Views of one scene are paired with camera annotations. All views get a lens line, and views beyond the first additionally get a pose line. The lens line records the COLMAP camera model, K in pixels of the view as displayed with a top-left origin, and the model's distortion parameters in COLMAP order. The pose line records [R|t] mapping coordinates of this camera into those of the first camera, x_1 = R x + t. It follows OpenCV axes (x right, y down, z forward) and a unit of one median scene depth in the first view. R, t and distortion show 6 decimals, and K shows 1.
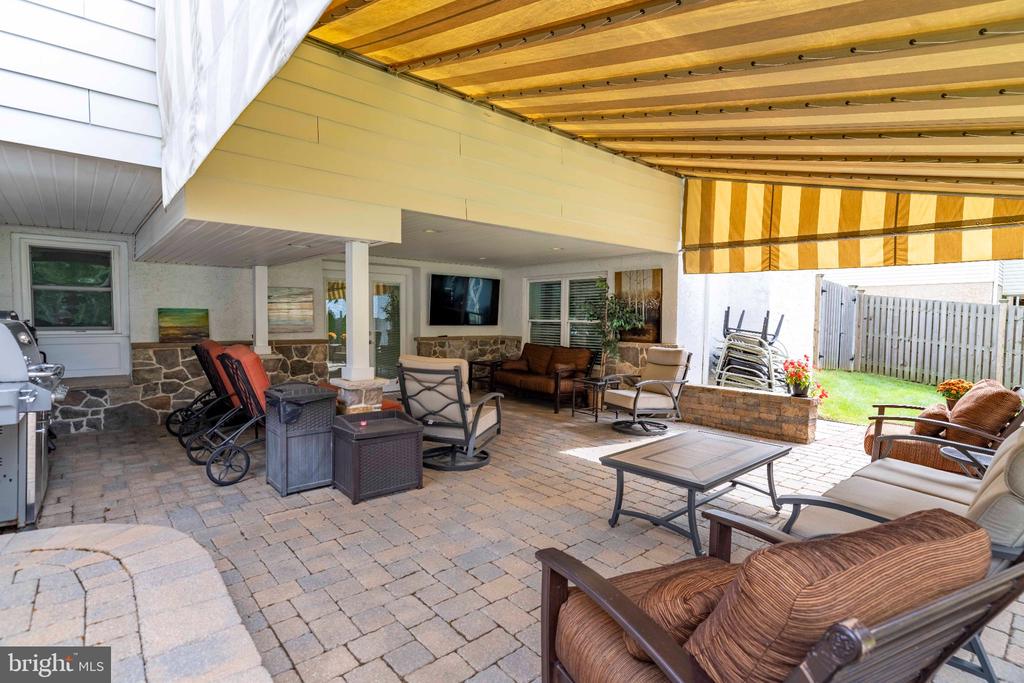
lens RADIAL K [[495.2, 0, 515.3], [0, 495.2, 345.3], [0, 0, 1]] dist [-0.001251, 0.000415]
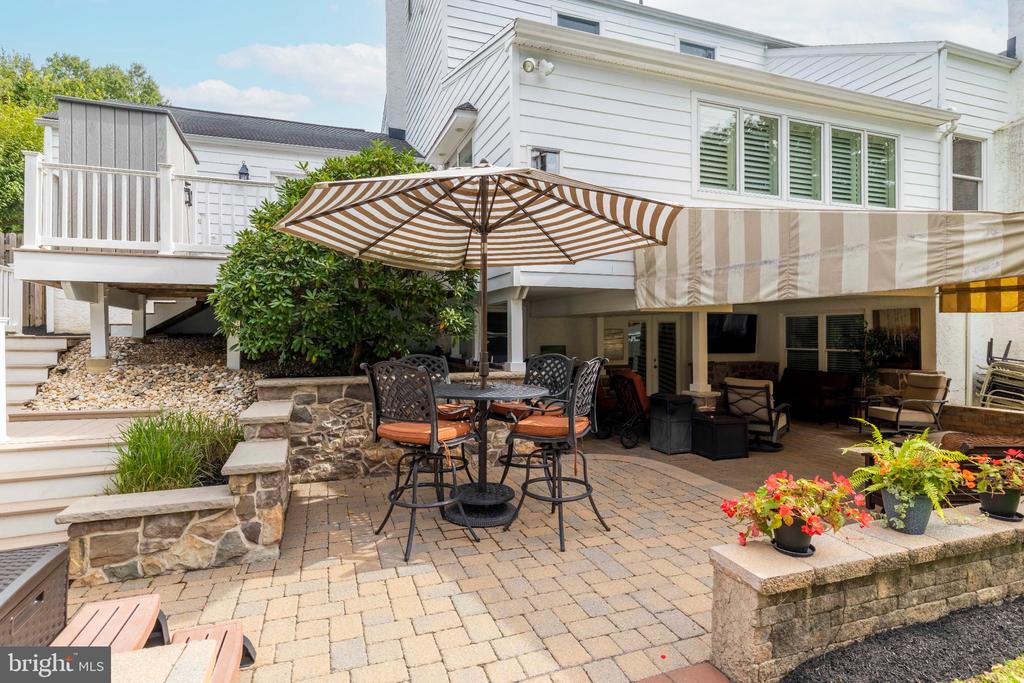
lens RADIAL K [[535.1, 0, 510.3], [0, 535.1, 337.4], [0, 0, 1]] dist [0.003577, 0.000839]
pose [[0.931651, -0.013861, -0.363089, -0.160599], [-0.004853, 0.998708, -0.050577, -0.012435], [0.363321, 0.048882, 0.930381, -0.579696]]
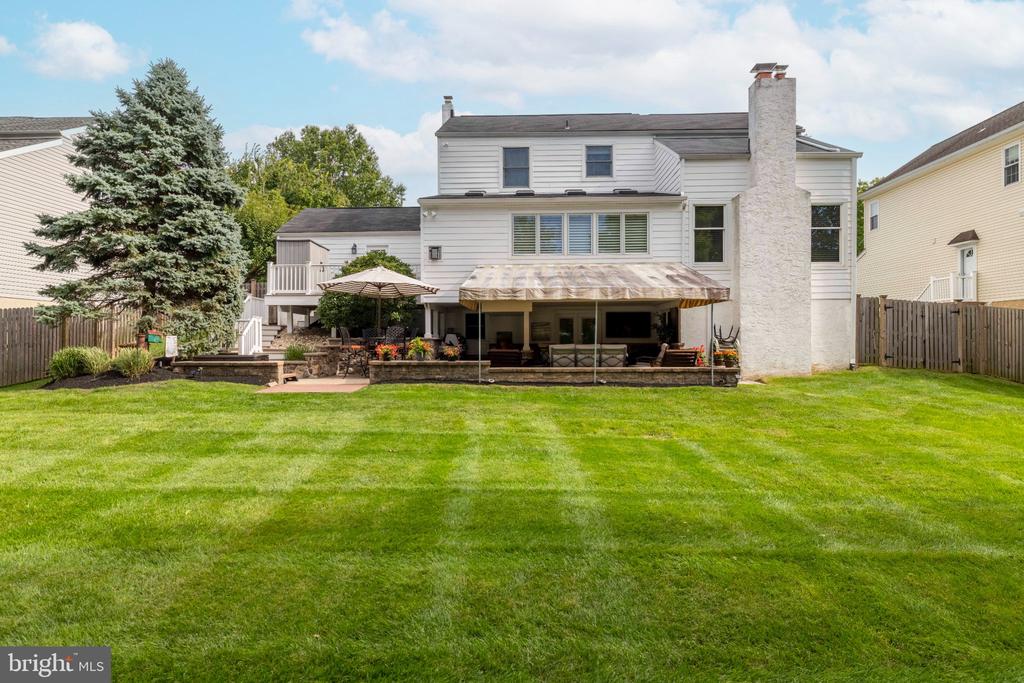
lens RADIAL K [[626.7, 0, 516.8], [0, 626.7, 339.7], [0, 0, 1]] dist [0.004976, -0.000310]
pose [[0.729592, -0.020553, -0.683574, 1.620433], [-0.024754, 0.998100, -0.056430, 0.150282], [0.683434, 0.058092, 0.727697, -1.380059]]
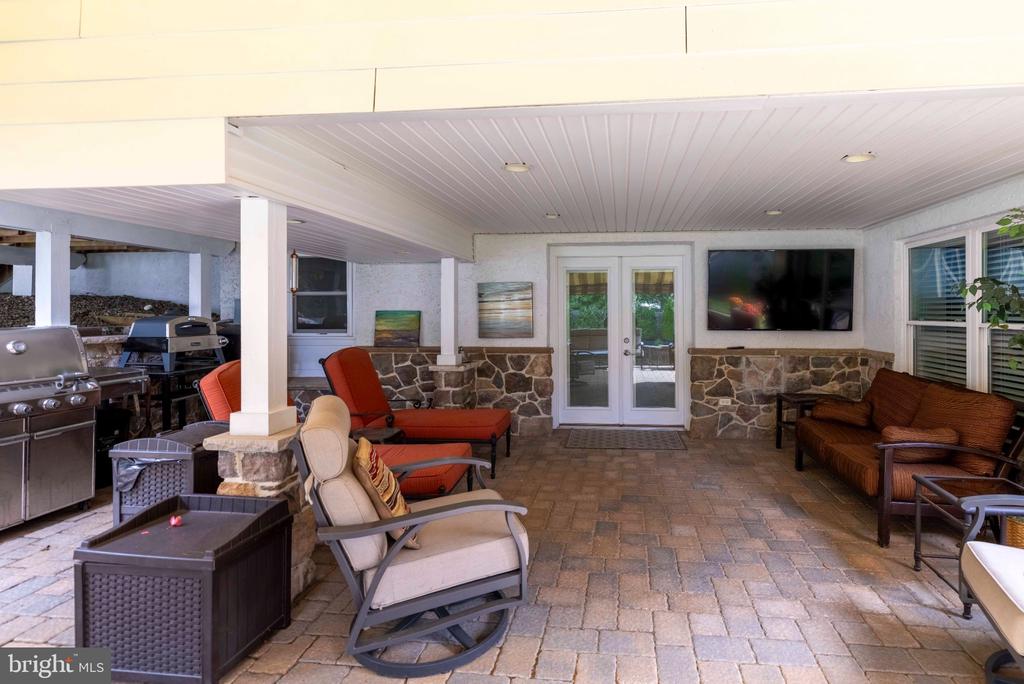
lens RADIAL K [[513.9, 0, 563.8], [0, 513.9, 309.8], [0, 0, 1]] dist [-0.002369, -0.000078]
pose [[0.683289, -0.014470, -0.730005, 0.225419], [-0.032583, 0.998203, -0.050284, -0.033553], [0.729421, 0.058144, 0.681590, 0.508998]]
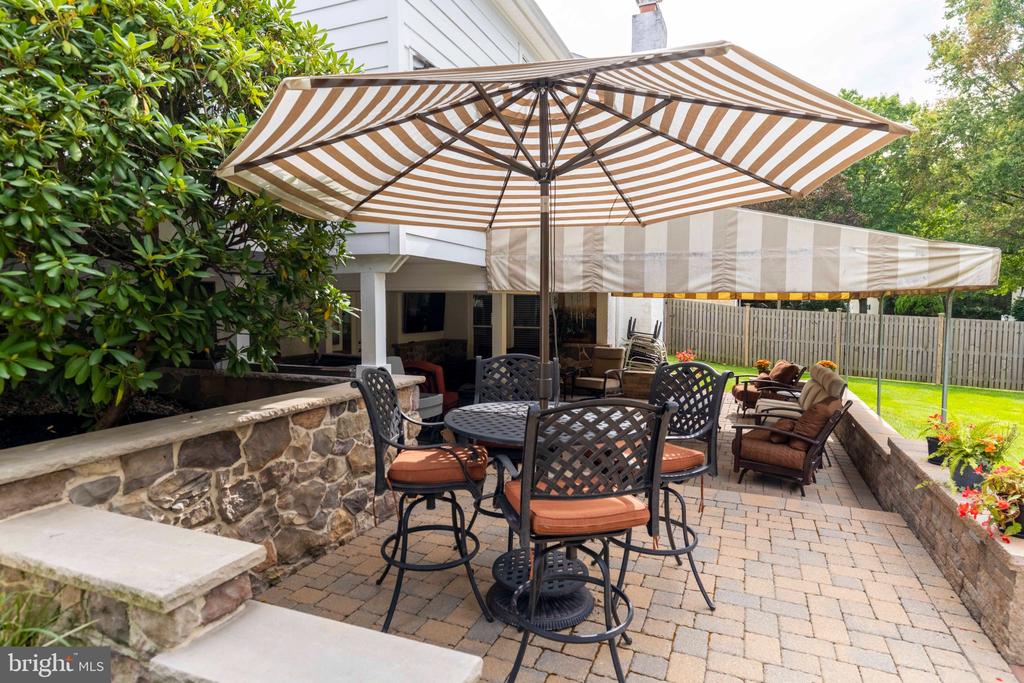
lens RADIAL K [[563.5, 0, 509.9], [0, 563.5, 345.9], [0, 0, 1]] dist [-0.003618, 0.000875]
pose [[0.900287, -0.038721, 0.433571, -0.655926], [0.027903, 0.999121, 0.031291, -0.056817], [-0.434401, -0.016073, 0.900576, -0.377185]]
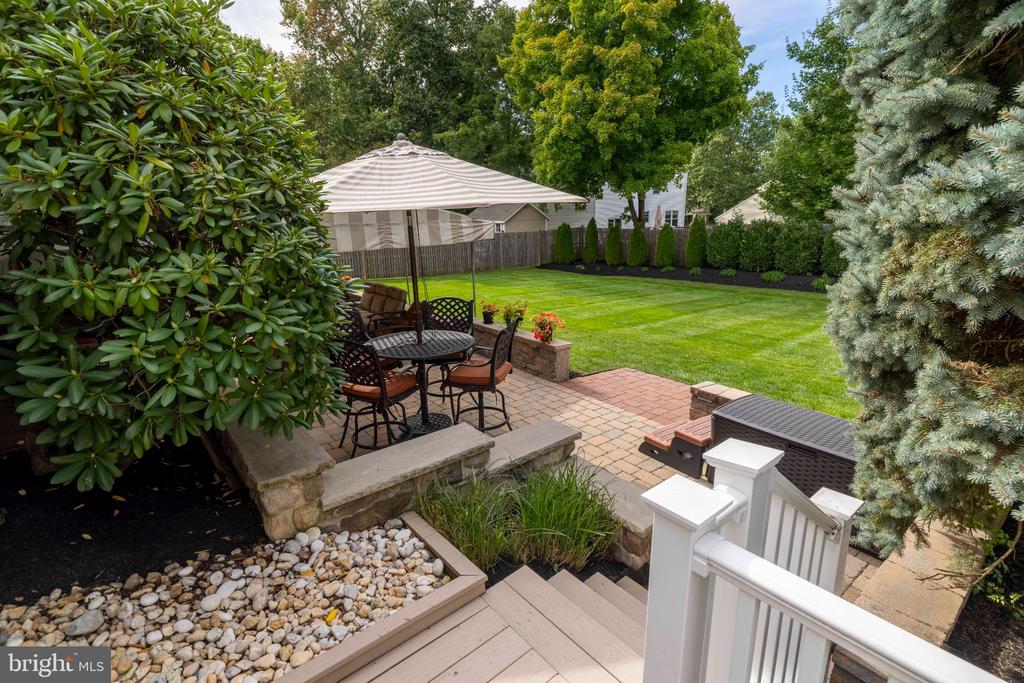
lens RADIAL K [[495.2, 0, 510.7], [0, 495.2, 345.1], [0, 0, 1]] dist [-0.001251, 0.000415]
pose [[0.061552, -0.273640, 0.959861, -1.128104], [0.075501, 0.960205, 0.268896, -0.163124], [-0.995244, 0.055920, 0.079762, -0.165736]]
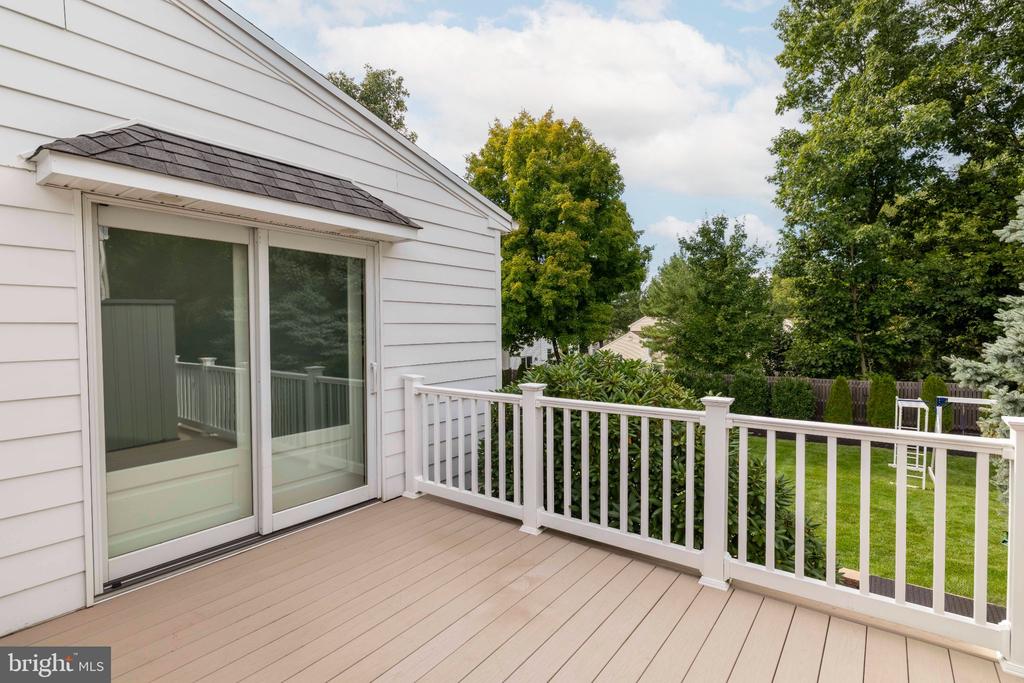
lens RADIAL K [[495.2, 0, 514.7], [0, 495.2, 344.7], [0, 0, 1]] dist [-0.001251, 0.000415]
pose [[-0.191490, -0.035489, 0.980853, -1.248372], [0.056588, 0.997285, 0.047131, -0.400616], [-0.979862, 0.064529, -0.188962, 0.348926]]
